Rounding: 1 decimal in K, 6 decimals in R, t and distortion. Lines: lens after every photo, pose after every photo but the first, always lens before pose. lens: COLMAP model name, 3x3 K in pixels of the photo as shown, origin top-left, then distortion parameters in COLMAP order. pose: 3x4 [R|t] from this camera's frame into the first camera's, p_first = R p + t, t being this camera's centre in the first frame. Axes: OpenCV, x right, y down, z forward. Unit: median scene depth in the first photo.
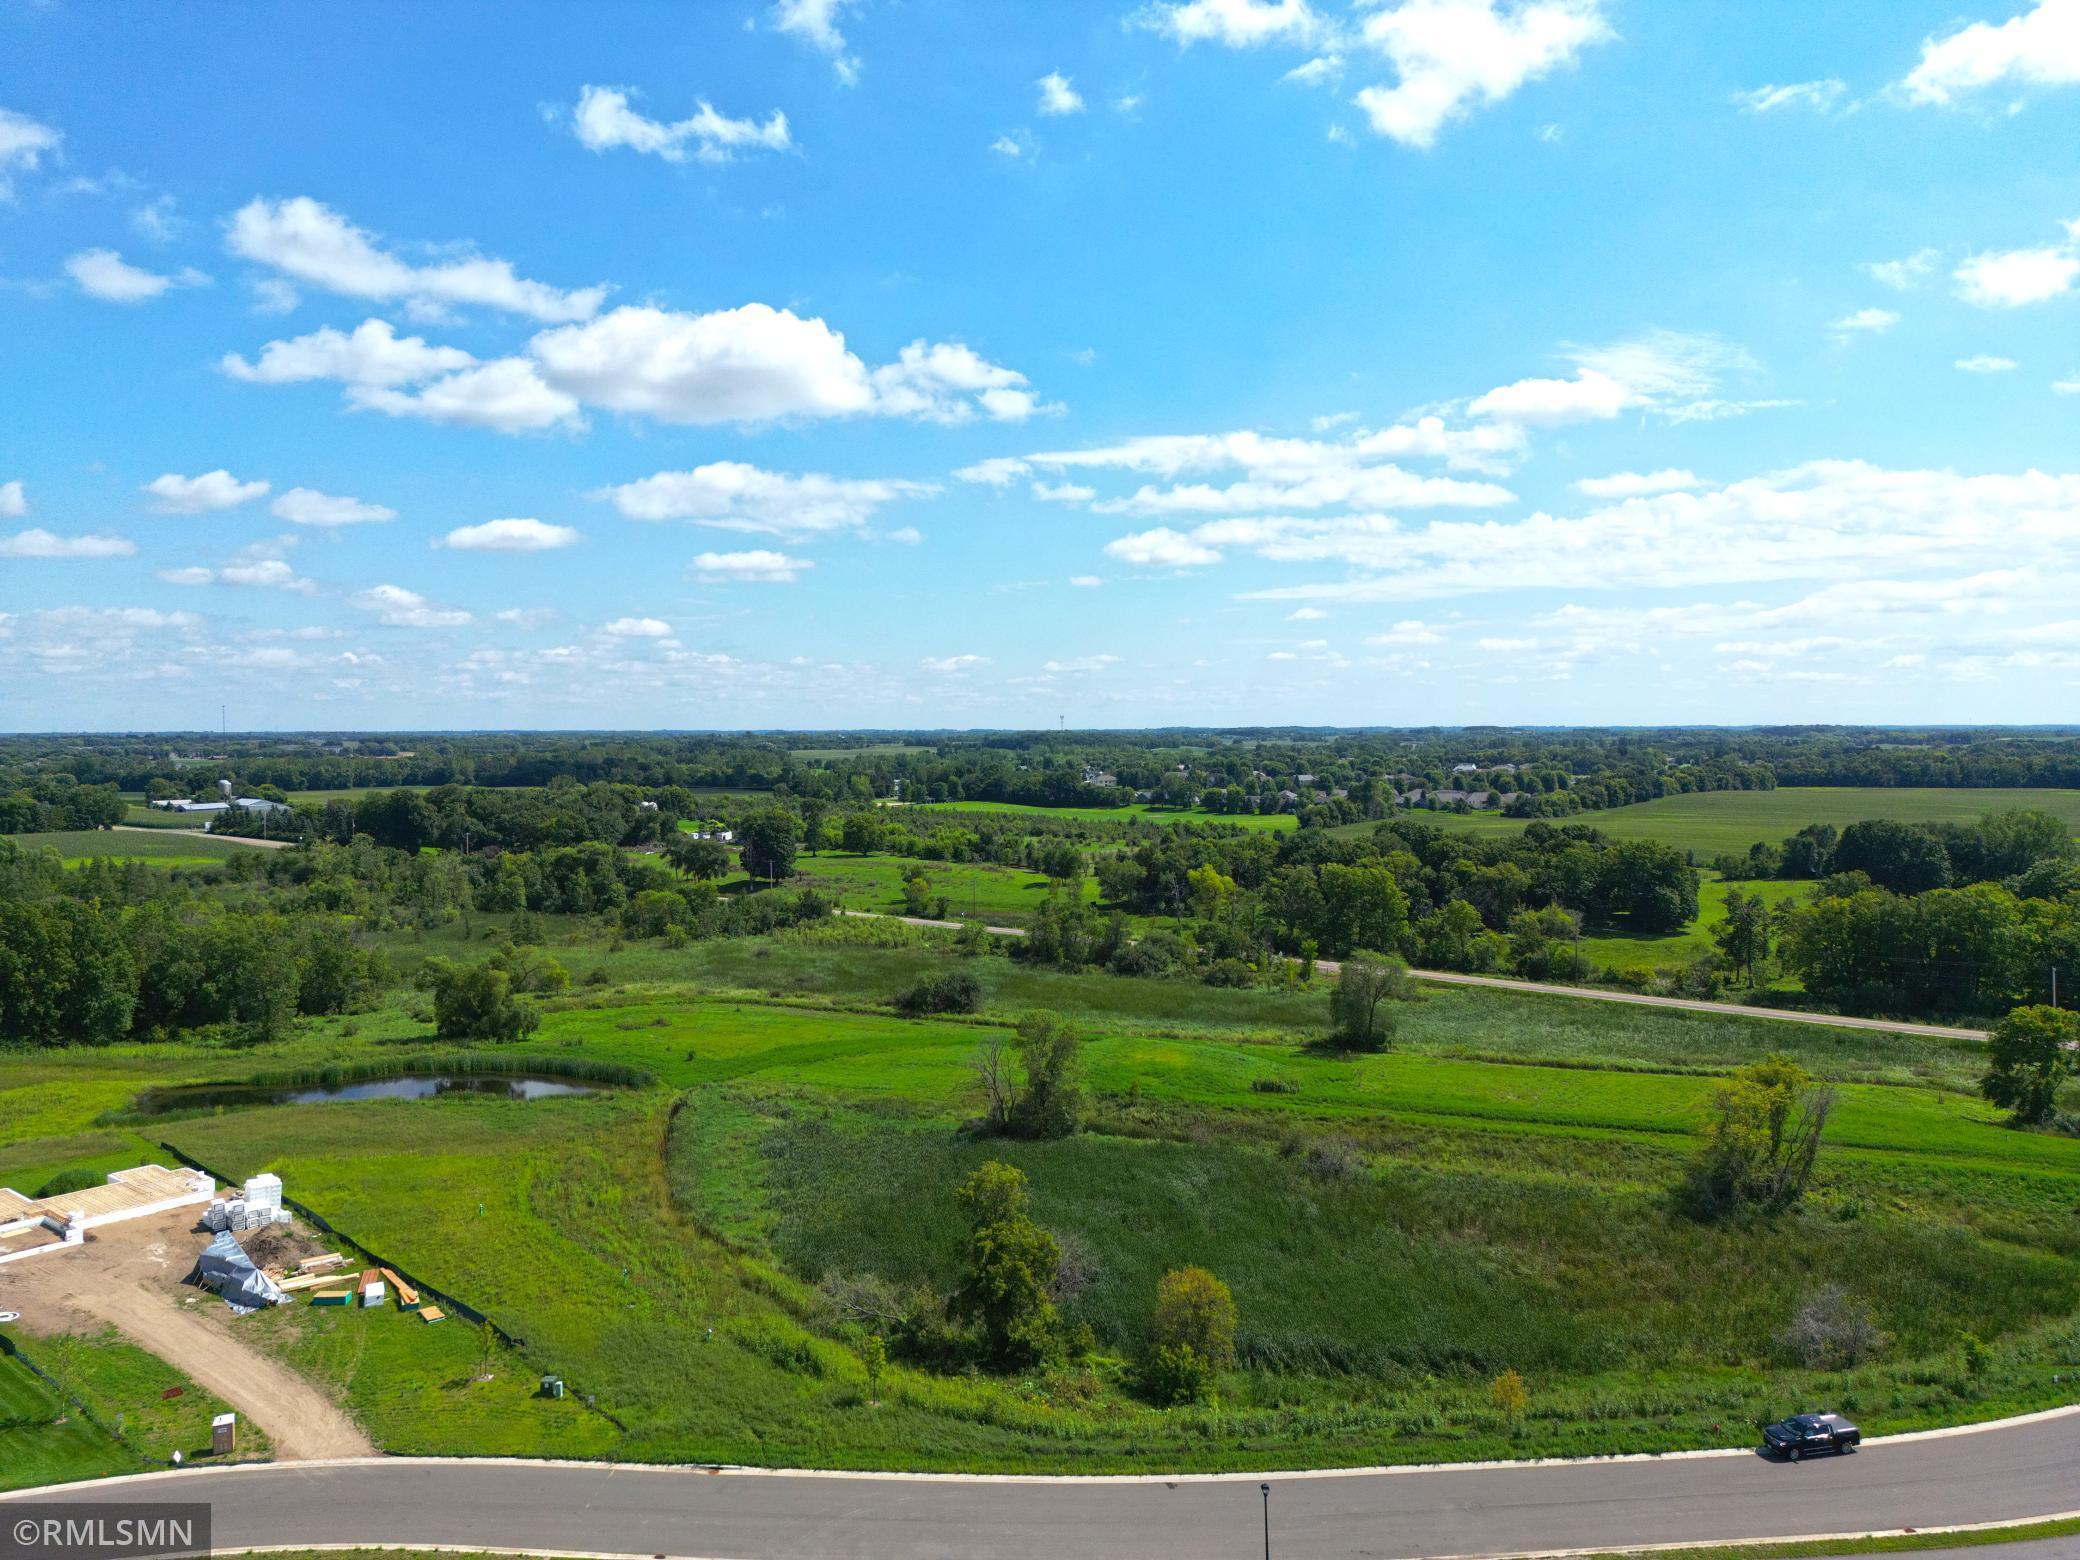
lens RADIAL K [[1418.8, 0, 1048.0], [0, 1418.8, 941.3], [0, 0, 1]] dist [0.006952, -0.000157]
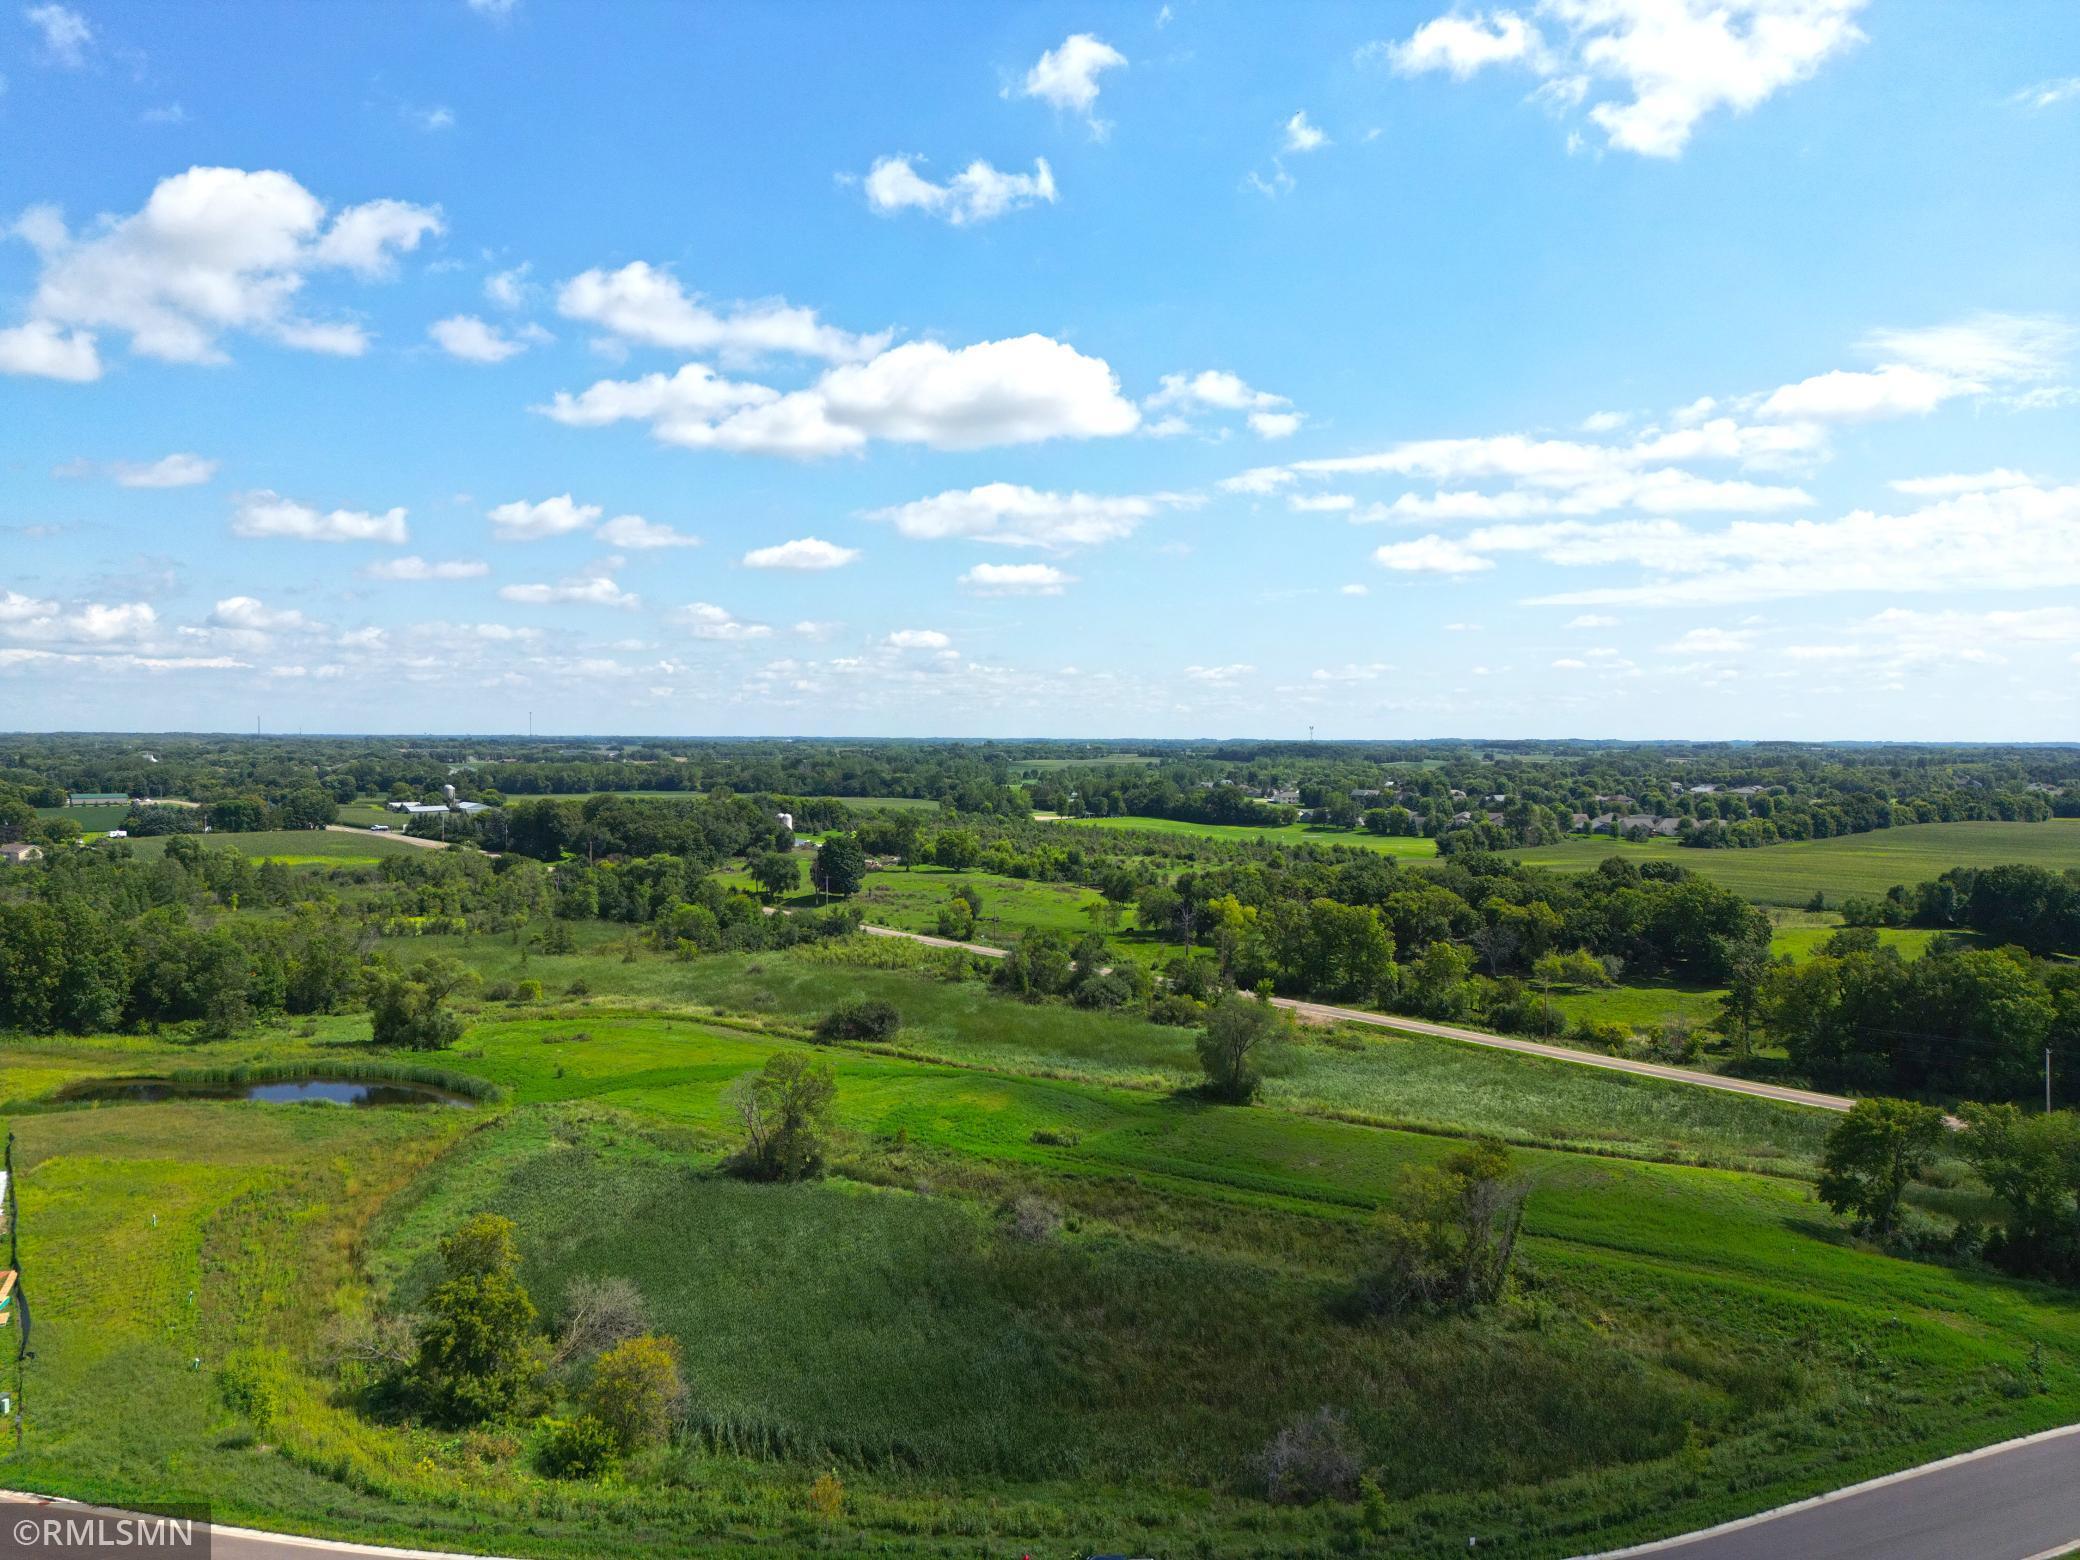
lens RADIAL K [[1444.4, 0, 1033.0], [0, 1444.4, 790.1], [0, 0, 1]] dist [0.042810, -0.034293]
pose [[0.981832, 0.014753, -0.189178, 0.113212], [-0.035953, 0.993377, -0.109129, -0.008098], [0.186316, 0.113948, 0.975860, 0.007276]]
